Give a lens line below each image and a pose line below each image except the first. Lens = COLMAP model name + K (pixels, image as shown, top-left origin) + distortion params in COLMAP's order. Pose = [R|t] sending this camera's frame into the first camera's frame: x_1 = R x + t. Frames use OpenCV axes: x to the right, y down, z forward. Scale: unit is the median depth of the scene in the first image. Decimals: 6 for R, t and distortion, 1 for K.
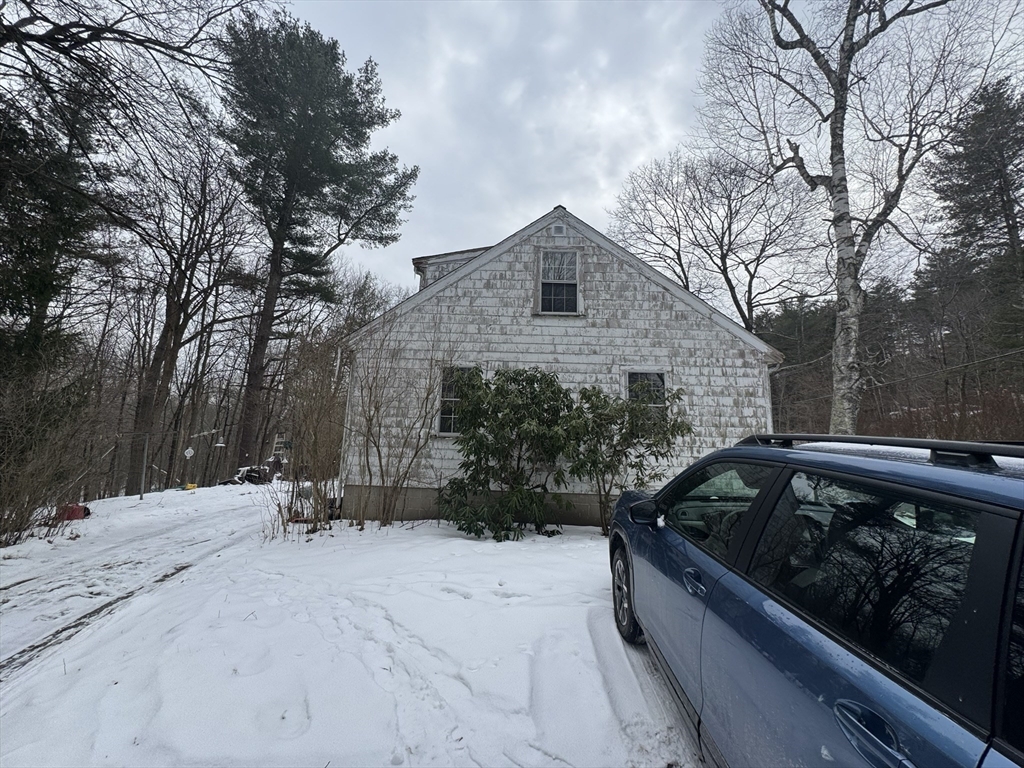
lens RADIAL K [[407.0, 0, 513.6], [0, 407.0, 384.6], [0, 0, 1]] dist [0.000643, -0.000061]
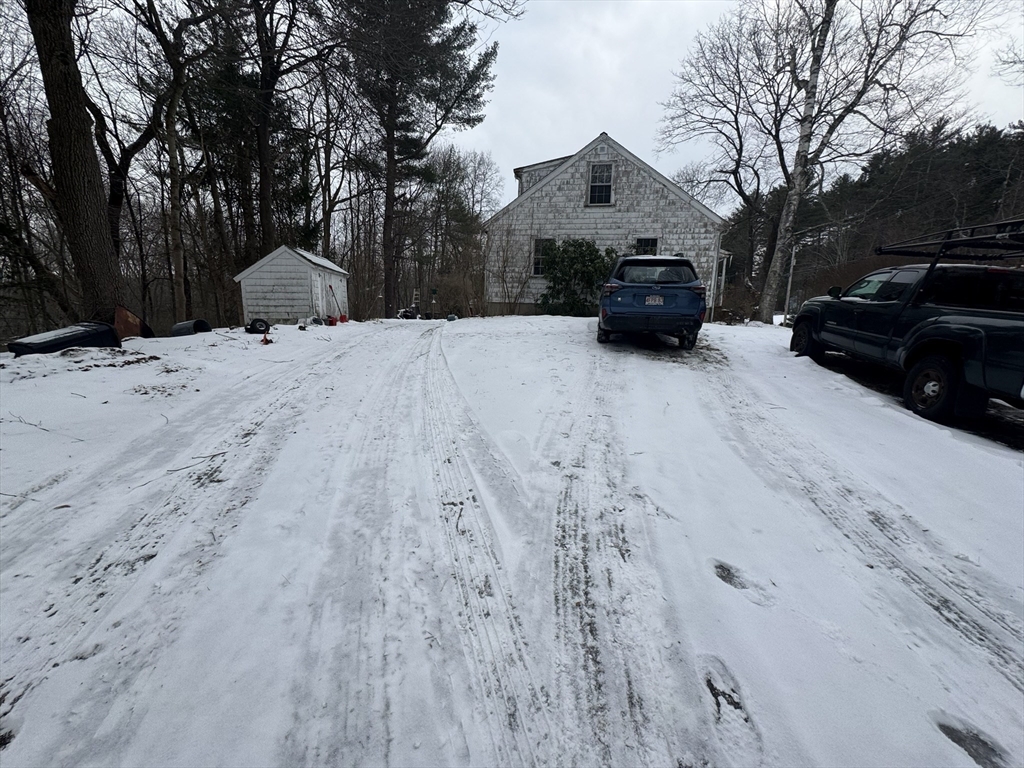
lens RADIAL K [[409.7, 0, 512.3], [0, 409.7, 384.3], [0, 0, 1]] dist [-0.001206, 0.000026]
pose [[0.984858, 0.026449, -0.171334, 0.062564], [0.028841, 0.949524, 0.312364, 0.000210], [0.170947, -0.312576, 0.934384, -0.969516]]
